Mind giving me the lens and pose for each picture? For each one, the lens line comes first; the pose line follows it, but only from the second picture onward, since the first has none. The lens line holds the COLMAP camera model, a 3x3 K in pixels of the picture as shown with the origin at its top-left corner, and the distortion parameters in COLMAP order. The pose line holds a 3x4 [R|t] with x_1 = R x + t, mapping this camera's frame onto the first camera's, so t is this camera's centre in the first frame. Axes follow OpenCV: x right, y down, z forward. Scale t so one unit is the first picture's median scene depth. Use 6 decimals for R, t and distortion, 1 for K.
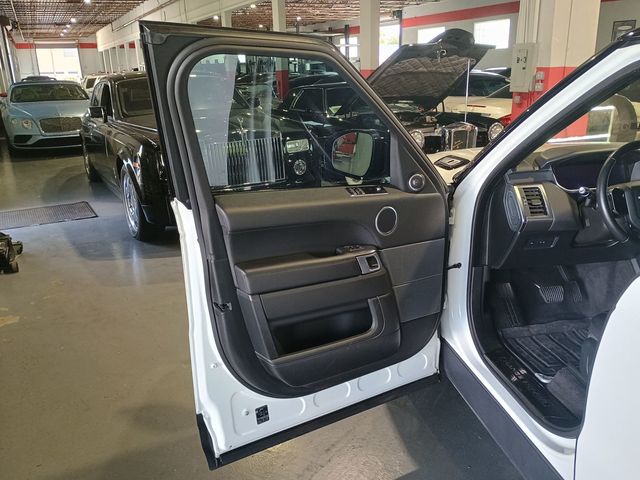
lens RADIAL K [[558.1, 0, 327.3], [0, 558.1, 239.9], [0, 0, 1]] dist [0.064129, -0.068944]
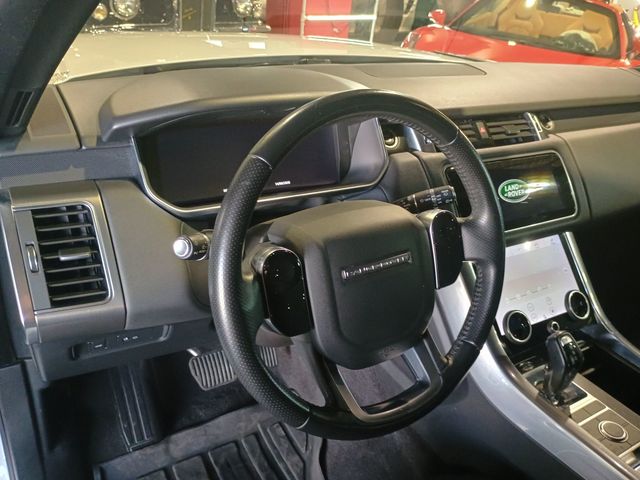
lens RADIAL K [[558.1, 0, 327.3], [0, 558.1, 239.9], [0, 0, 1]] dist [0.064129, -0.068944]
pose [[0.935195, -0.062702, 0.348537, 0.338726], [-0.016609, 0.975351, 0.220032, -0.128079], [-0.353742, -0.211562, 0.911103, 0.562415]]
